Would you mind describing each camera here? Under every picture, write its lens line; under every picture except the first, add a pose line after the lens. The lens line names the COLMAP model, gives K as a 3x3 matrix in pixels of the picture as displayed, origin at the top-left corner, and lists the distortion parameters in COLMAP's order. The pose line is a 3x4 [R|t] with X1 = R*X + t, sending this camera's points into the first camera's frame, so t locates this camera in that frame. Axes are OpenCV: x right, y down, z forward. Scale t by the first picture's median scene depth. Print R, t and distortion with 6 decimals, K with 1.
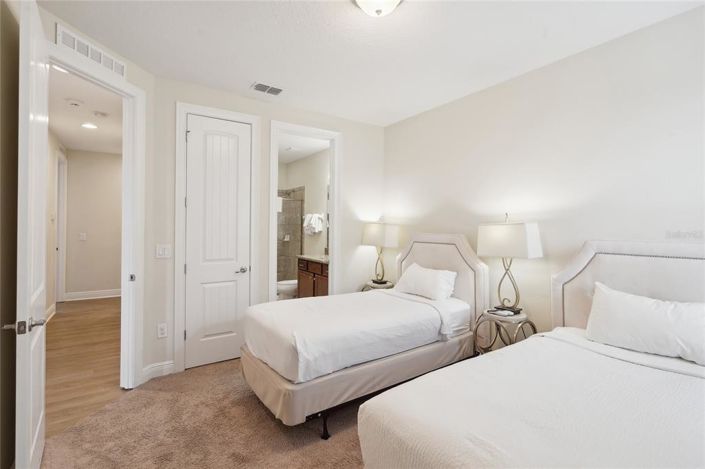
lens RADIAL K [[331.6, 0, 351.0], [0, 331.6, 232.6], [0, 0, 1]] dist [-0.000454, -0.000046]
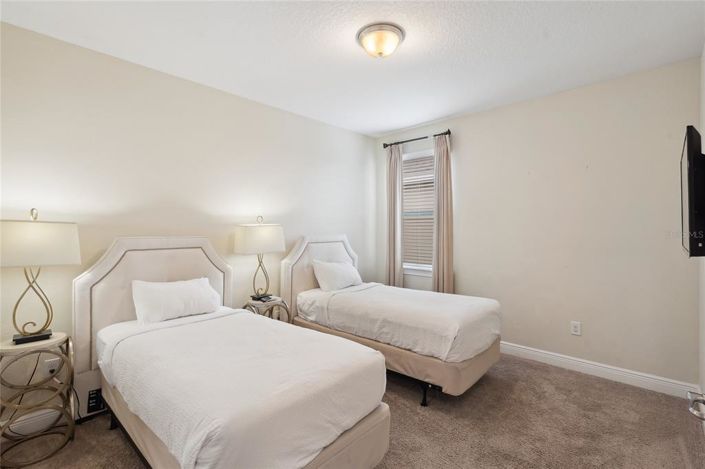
lens RADIAL K [[331.6, 0, 351.0], [0, 331.6, 232.6], [0, 0, 1]] dist [-0.000454, -0.000046]
pose [[-0.164958, -0.031073, 0.985811, -0.625536], [0.010366, 0.999394, 0.033235, -0.029392], [-0.986246, 0.015701, -0.164536, 0.747291]]
